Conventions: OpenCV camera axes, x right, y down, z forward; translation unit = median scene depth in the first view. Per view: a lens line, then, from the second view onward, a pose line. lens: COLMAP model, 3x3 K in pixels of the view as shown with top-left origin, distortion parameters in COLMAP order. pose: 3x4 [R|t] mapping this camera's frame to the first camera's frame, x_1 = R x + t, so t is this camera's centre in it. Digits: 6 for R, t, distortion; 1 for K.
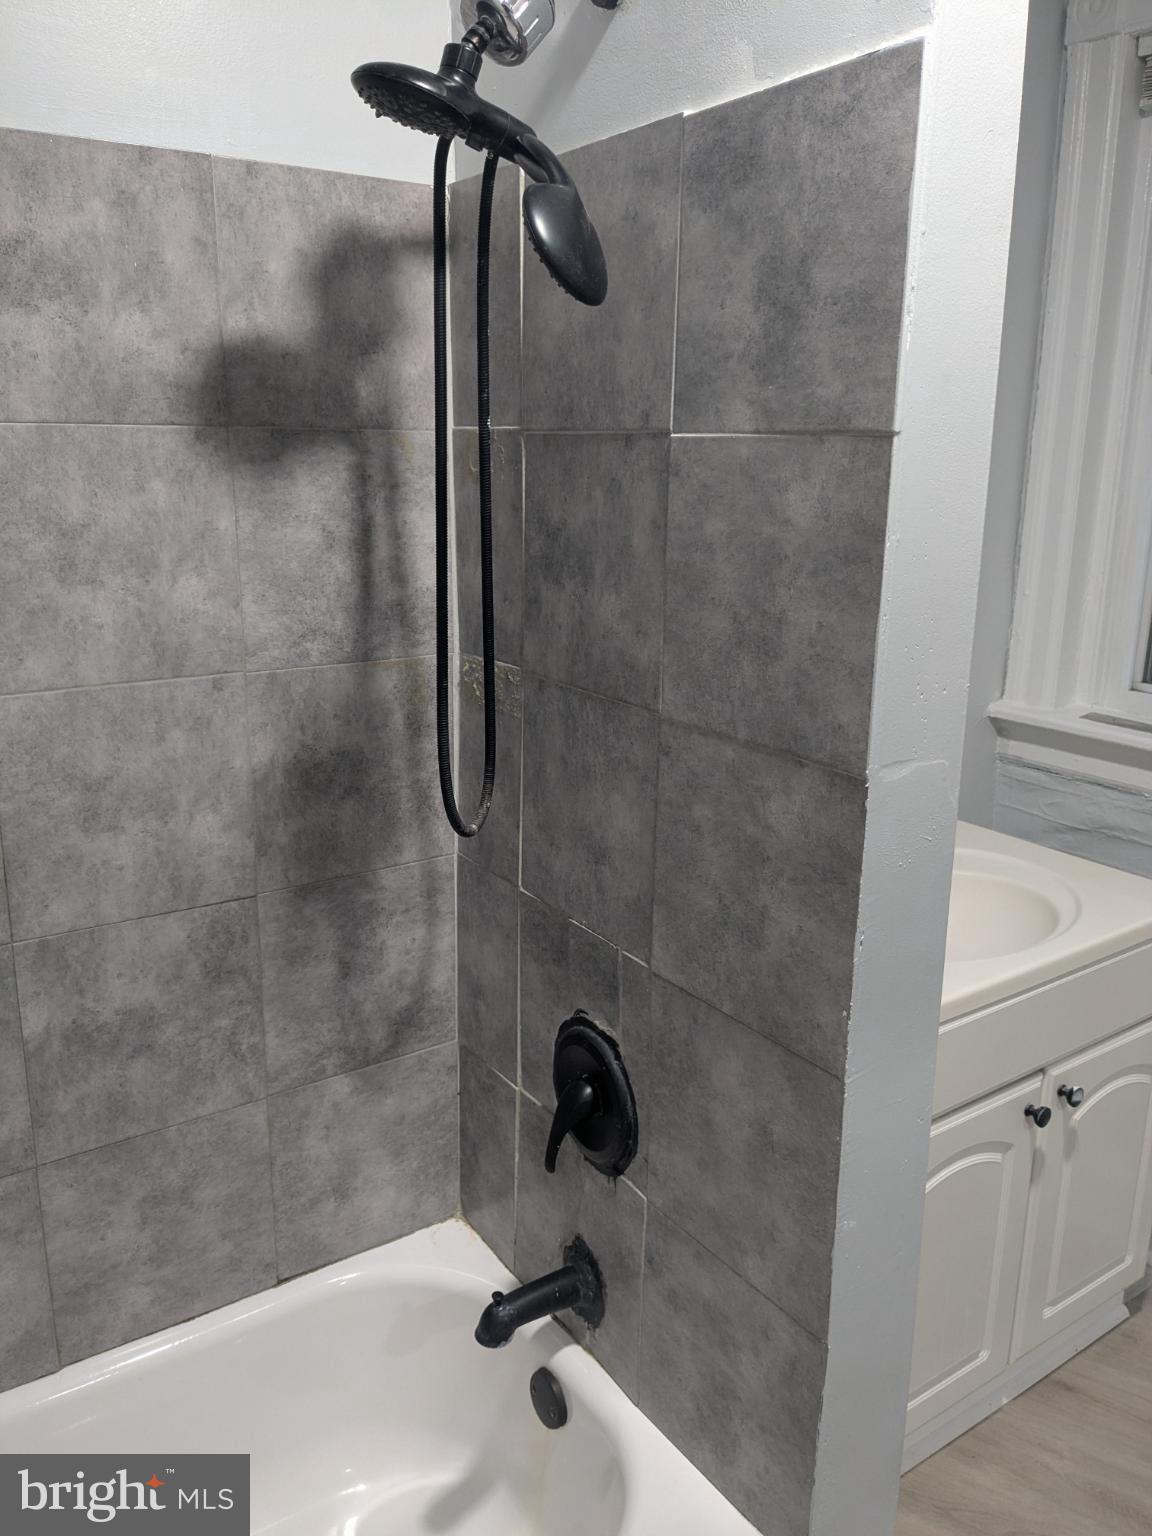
lens RADIAL K [[1207.5, 0, 578.3], [0, 1207.5, 760.3], [0, 0, 1]] dist [0.059973, -0.103682]
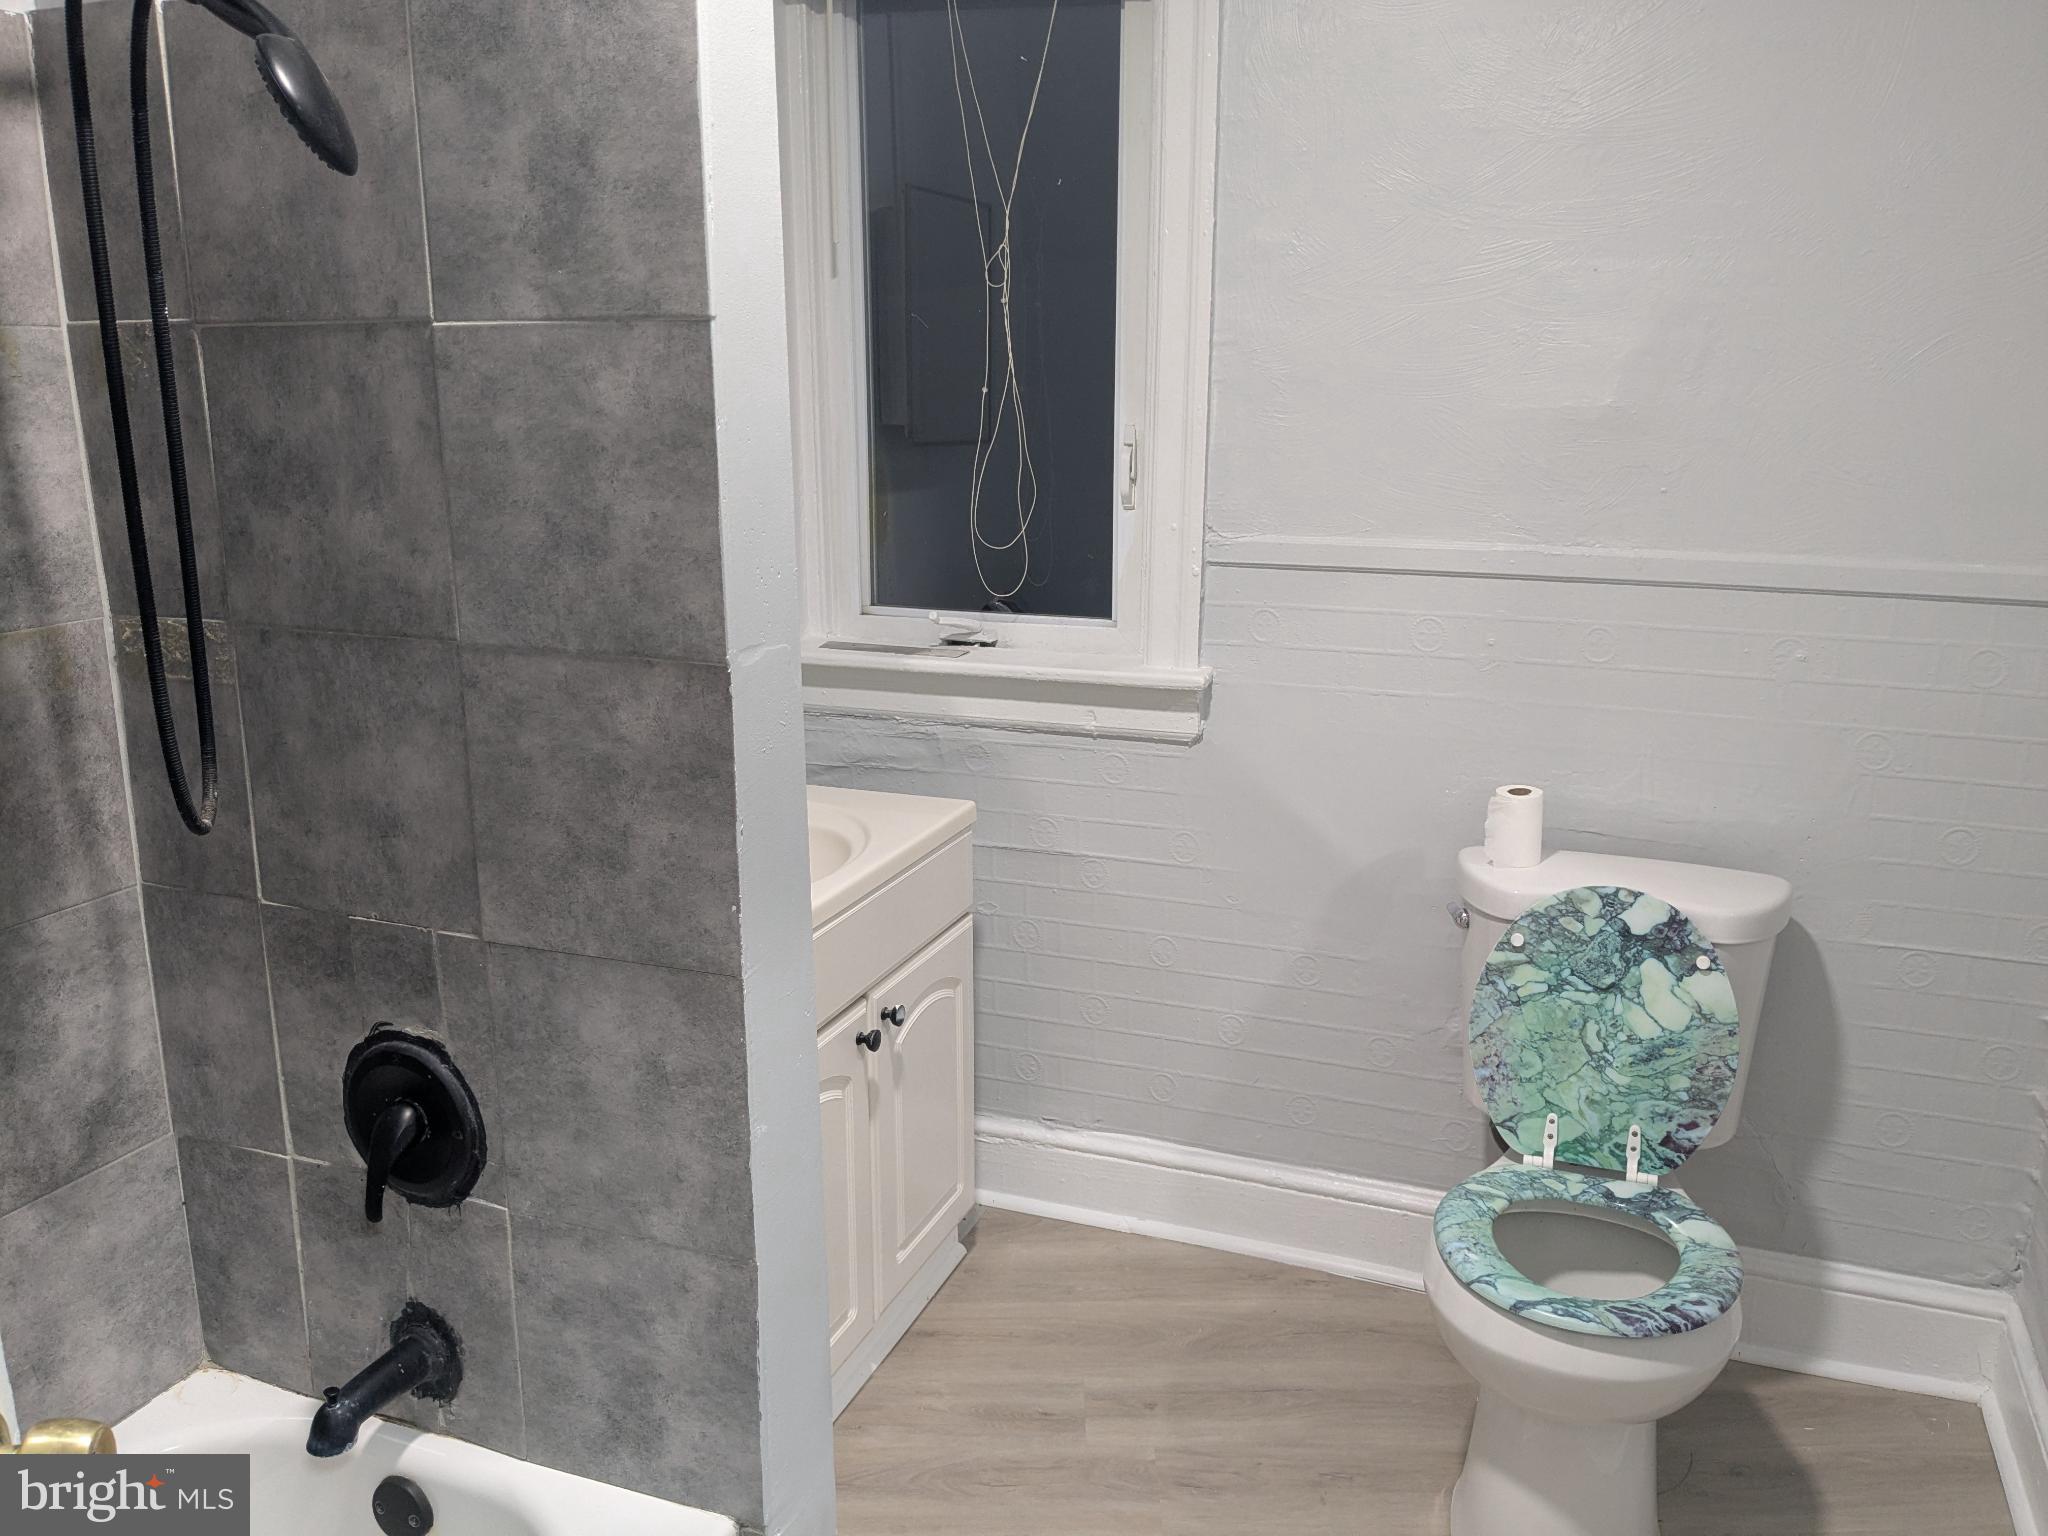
lens RADIAL K [[1610.0, 0, 1012.6], [0, 1610.0, 774.7], [0, 0, 1]] dist [0.059973, -0.103682]
pose [[0.833402, -0.142936, 0.533863, -0.209222], [0.151499, 0.988060, 0.028040, 0.074886], [-0.531497, 0.057511, 0.845106, -0.177900]]
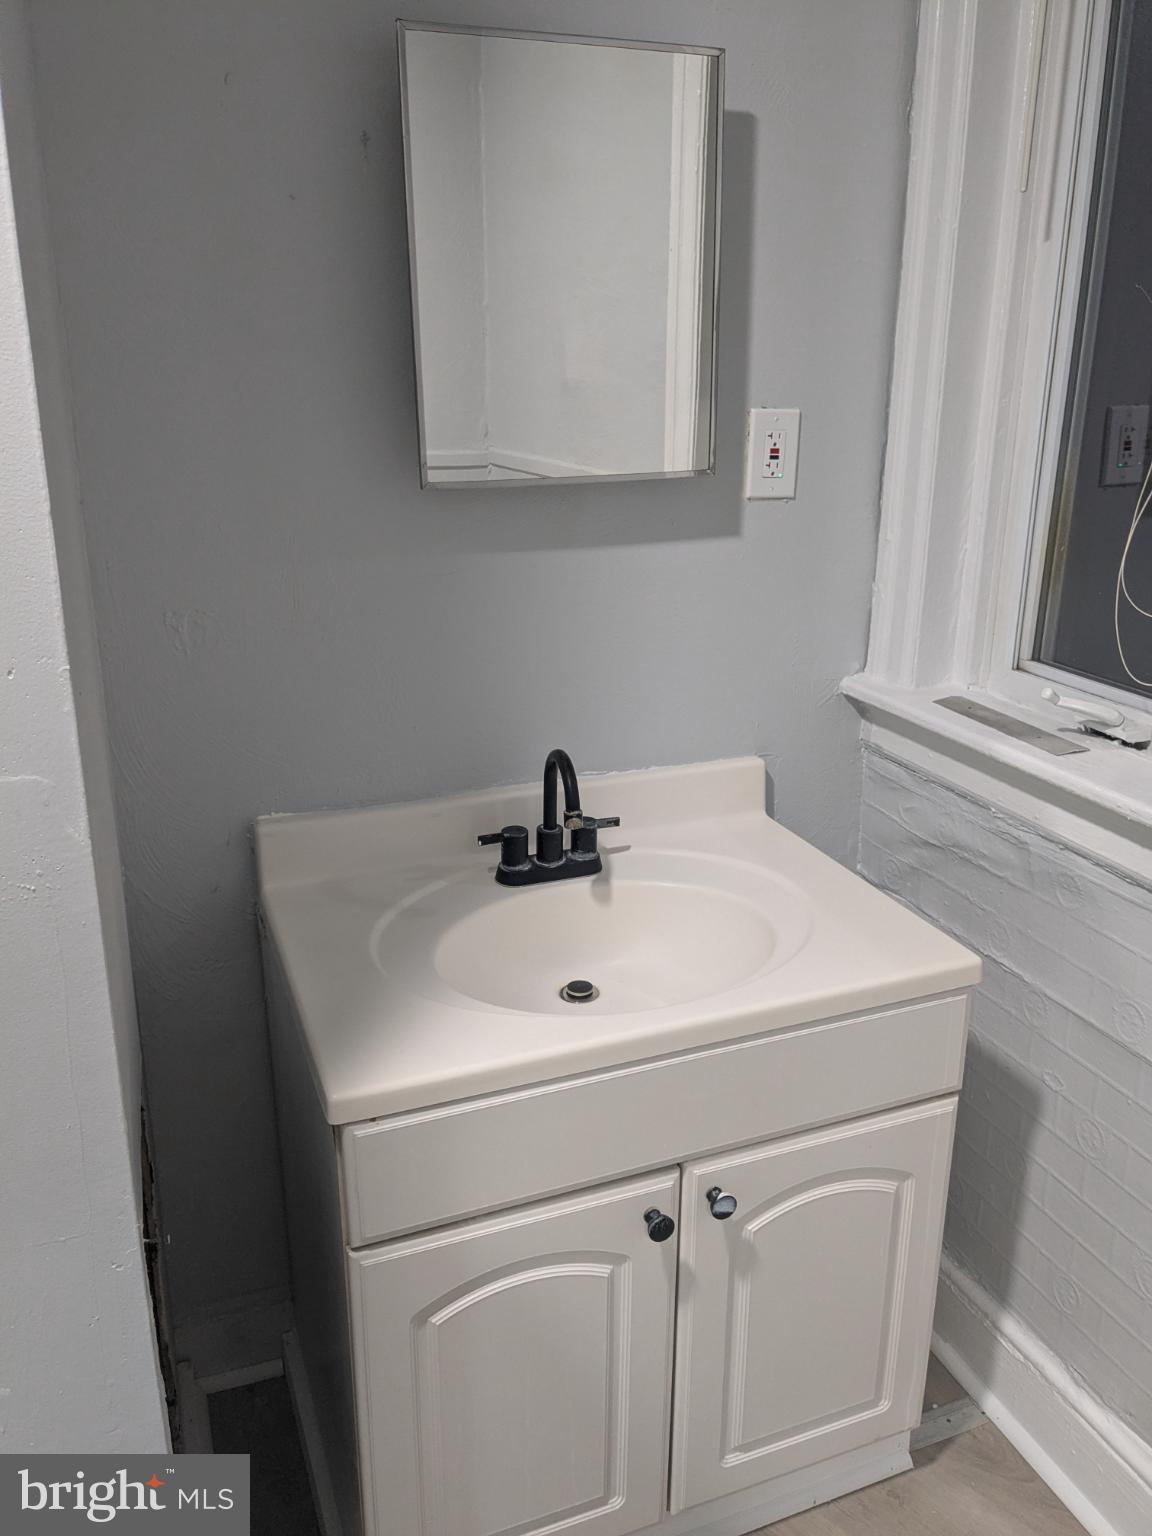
lens RADIAL K [[1207.5, 0, 570.4], [0, 1207.5, 755.8], [0, 0, 1]] dist [0.059973, -0.103682]
pose [[0.971799, 0.062802, -0.227294, 0.555171], [-0.050619, 0.996971, 0.059046, -0.052937], [0.230314, -0.045876, 0.972034, 0.295524]]
